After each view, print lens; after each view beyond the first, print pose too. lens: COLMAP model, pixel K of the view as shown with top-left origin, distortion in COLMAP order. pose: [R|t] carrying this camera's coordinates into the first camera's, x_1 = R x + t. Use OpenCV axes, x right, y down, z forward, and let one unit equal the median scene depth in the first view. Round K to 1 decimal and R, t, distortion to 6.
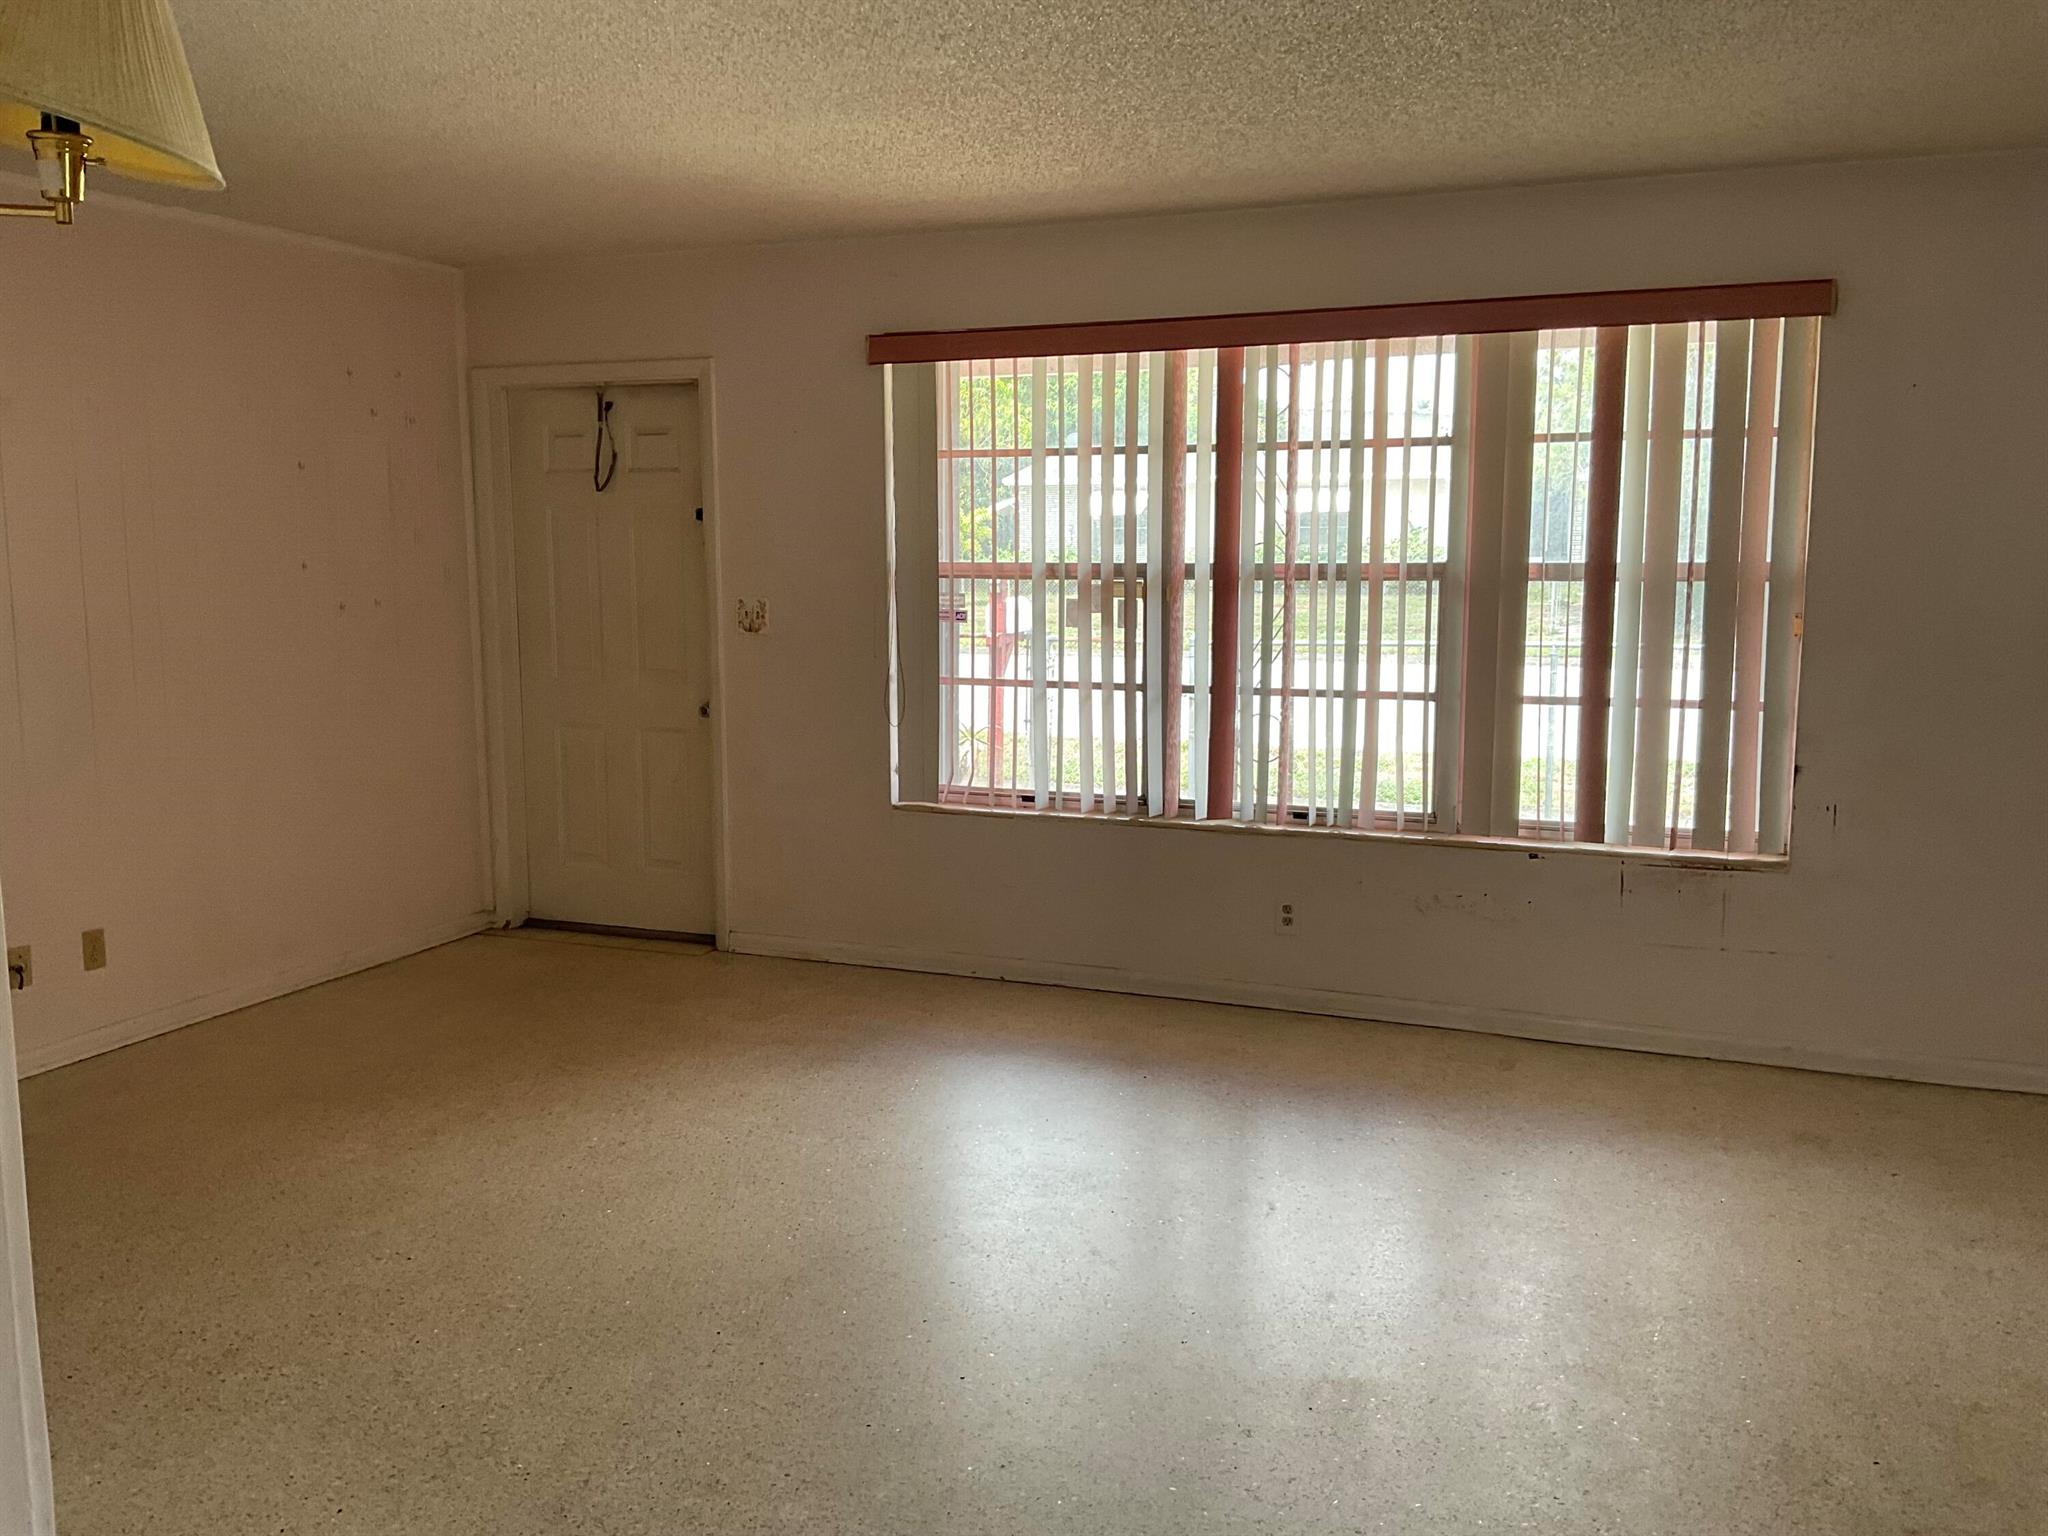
lens RADIAL K [[1675.8, 0, 1024.0], [0, 1675.8, 768.0], [0, 0, 1]] dist [0.108518, -0.227411]
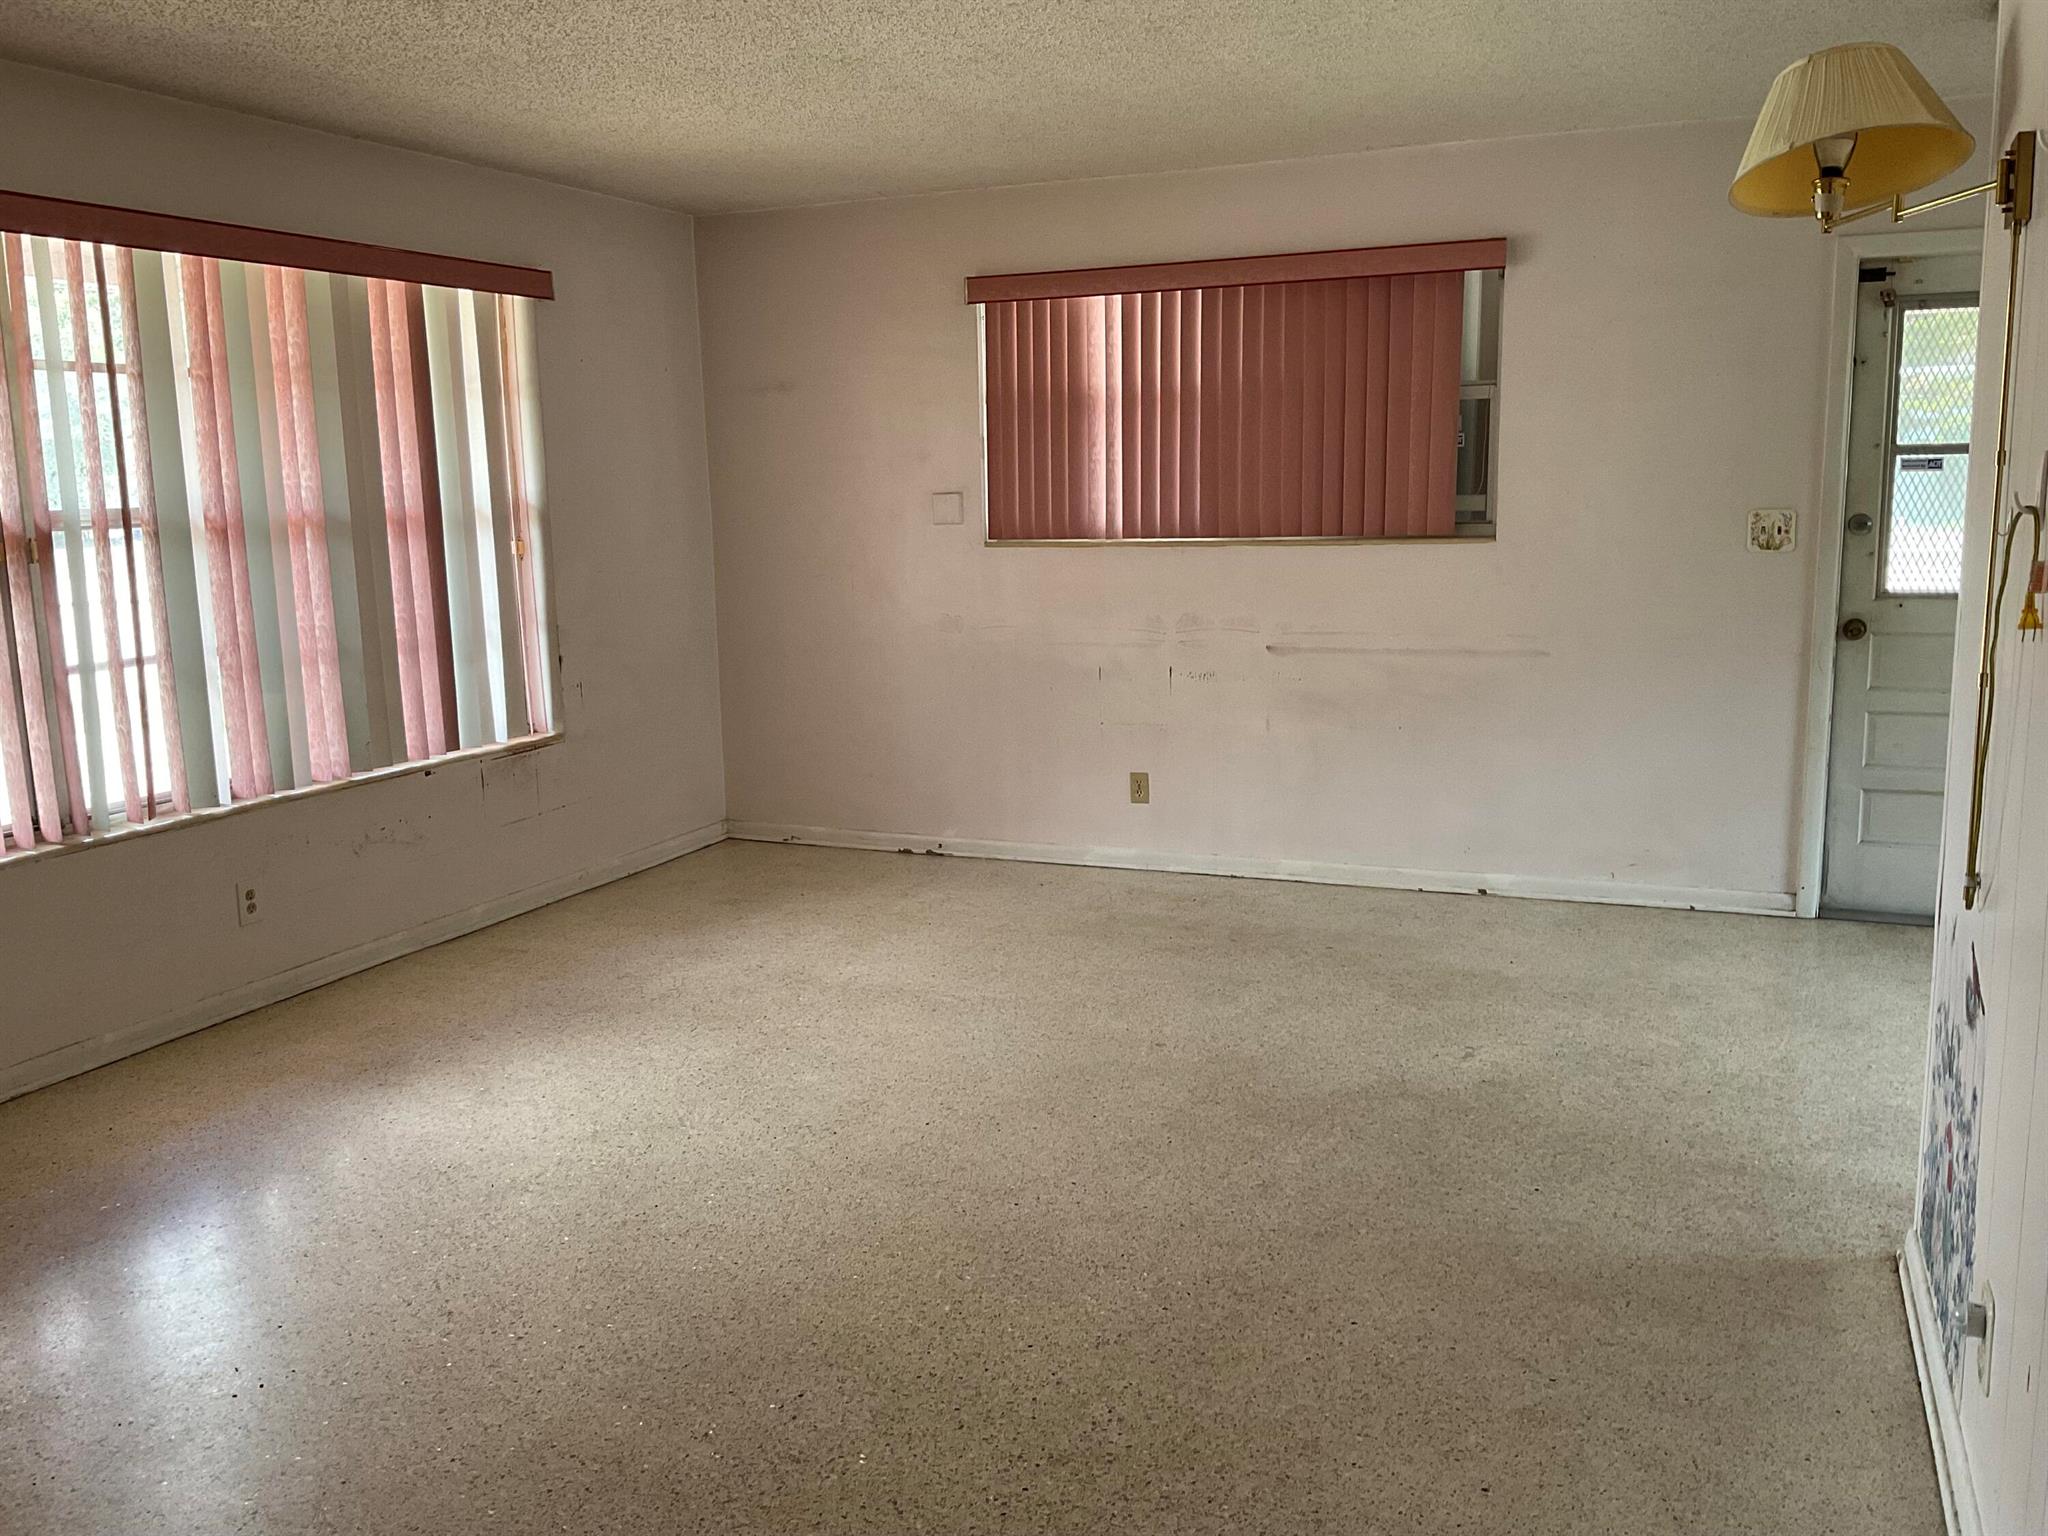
lens RADIAL K [[1675.8, 0, 1024.0], [0, 1675.8, 768.0], [0, 0, 1]] dist [0.108518, -0.227411]
pose [[0.011574, -0.169549, 0.985454, -0.797551], [0.156362, 0.973703, 0.165691, -0.074294], [-0.987632, 0.152170, 0.037781, 0.615857]]
